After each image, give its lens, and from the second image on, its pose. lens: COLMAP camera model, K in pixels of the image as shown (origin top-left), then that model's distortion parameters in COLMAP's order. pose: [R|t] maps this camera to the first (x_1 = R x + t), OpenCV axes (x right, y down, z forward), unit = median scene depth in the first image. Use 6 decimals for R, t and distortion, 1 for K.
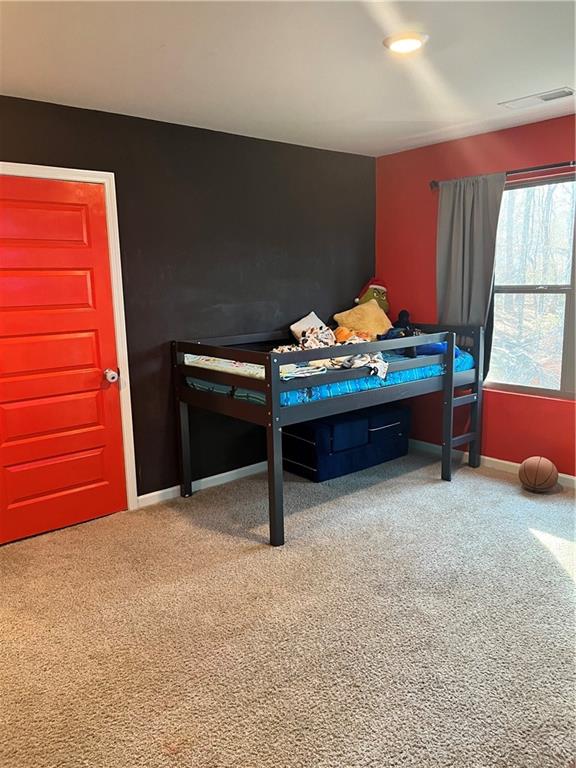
lens RADIAL K [[574.3, 0, 292.4], [0, 574.3, 385.7], [0, 0, 1]] dist [0.074277, -0.099771]
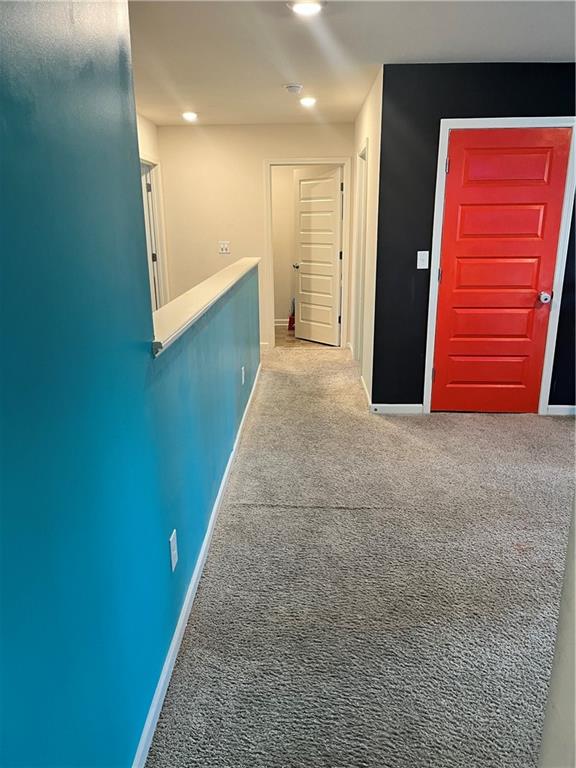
lens RADIAL K [[574.3, 0, 292.4], [0, 574.3, 385.7], [0, 0, 1]] dist [0.074277, -0.099771]
pose [[0.725634, 0.199684, -0.658470, 0.128618], [-0.128060, 0.979437, 0.155898, 0.040817], [0.676060, -0.028801, 0.736284, -0.222149]]
